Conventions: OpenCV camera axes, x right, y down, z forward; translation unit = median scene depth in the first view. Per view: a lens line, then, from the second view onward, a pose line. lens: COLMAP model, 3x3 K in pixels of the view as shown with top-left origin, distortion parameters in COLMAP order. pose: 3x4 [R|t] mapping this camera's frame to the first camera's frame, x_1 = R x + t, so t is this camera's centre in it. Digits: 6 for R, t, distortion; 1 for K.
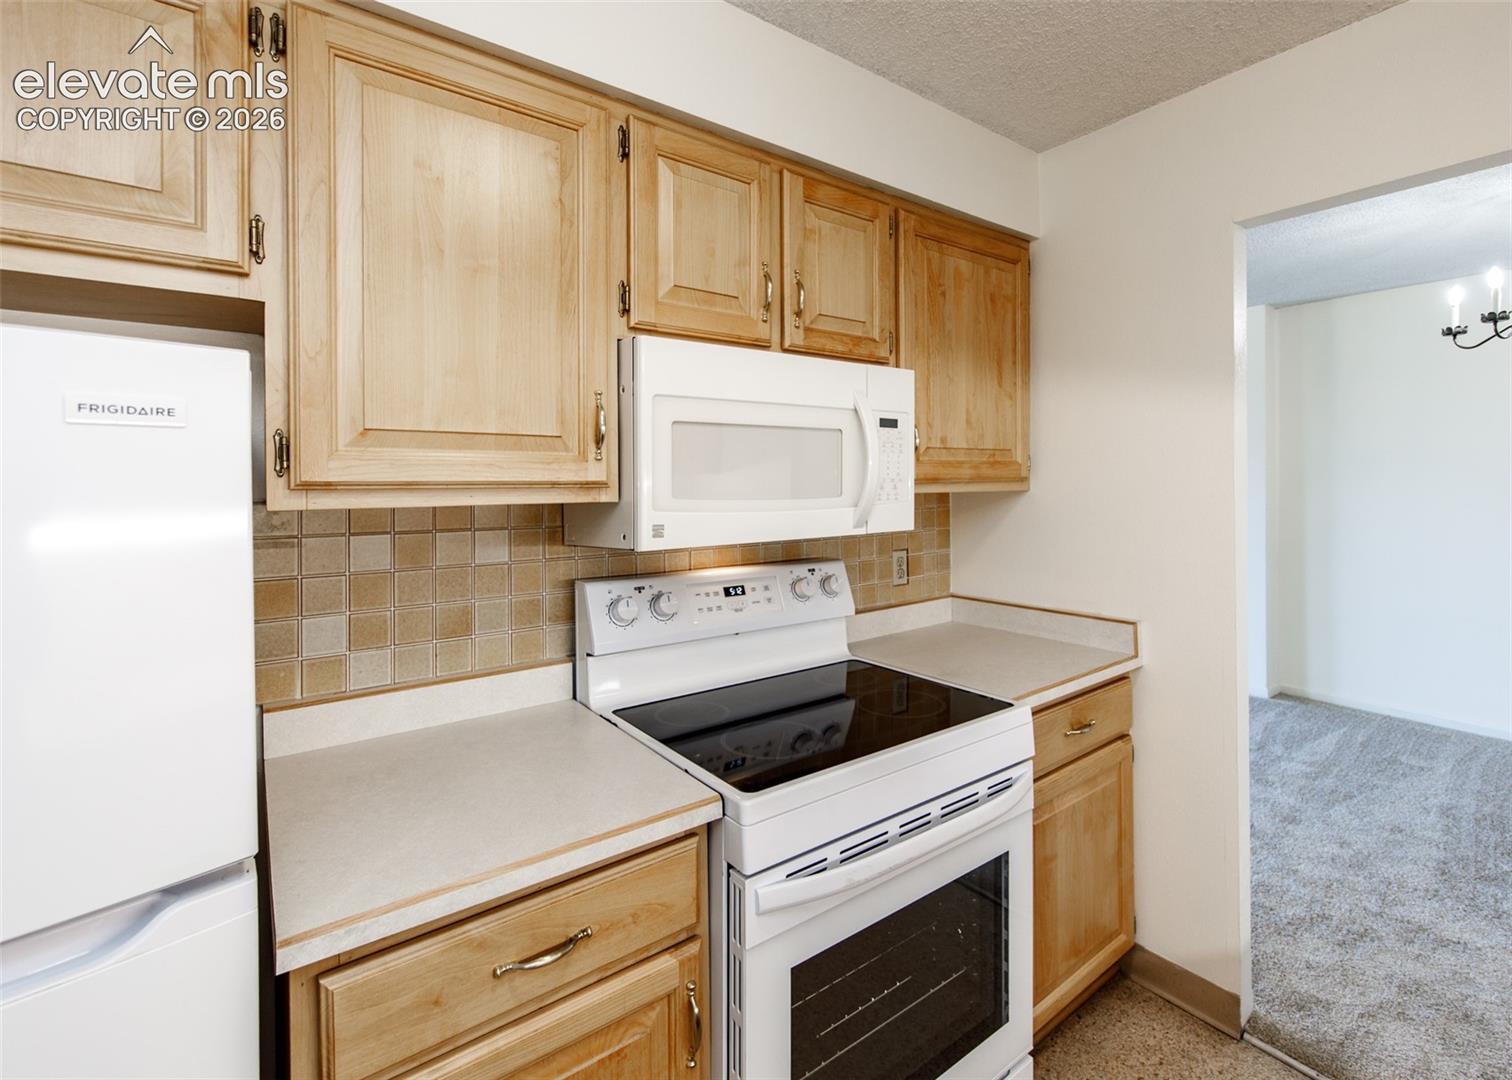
lens RADIAL K [[694.2, 0, 789.7], [0, 694.2, 489.2], [0, 0, 1]] dist [0.004869, -0.001447]
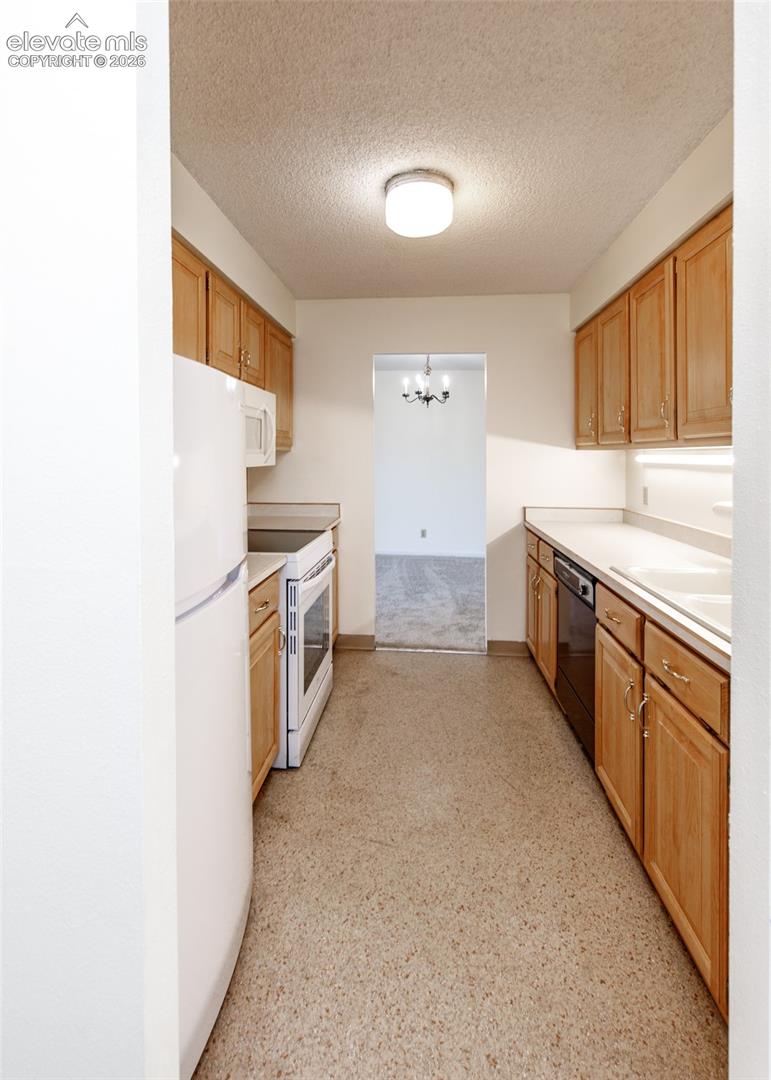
lens RADIAL K [[498.6, 0, 385.5], [0, 498.6, 464.9], [0, 0, 1]] dist [0.001271, 0.000145]
pose [[0.676988, -0.003539, 0.735985, -0.782507], [0.002558, 0.999994, 0.002456, 0.054854], [-0.735989, 0.000220, 0.676993, -0.369170]]
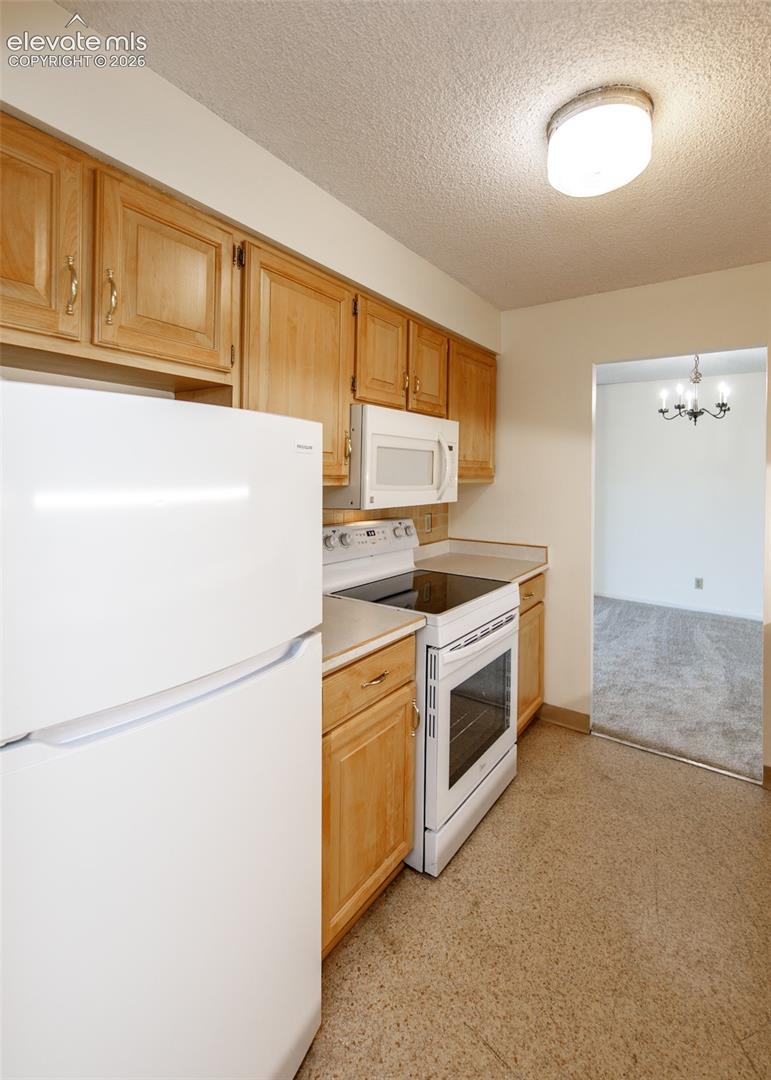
lens RADIAL K [[495.9, 0, 397.0], [0, 495.9, 479.8], [0, 0, 1]] dist [0.004869, -0.001447]
pose [[0.954248, 0.016664, 0.298553, -0.417916], [-0.016268, 0.999860, -0.003812, 0.004003], [-0.298574, -0.001219, 0.954386, -0.315162]]
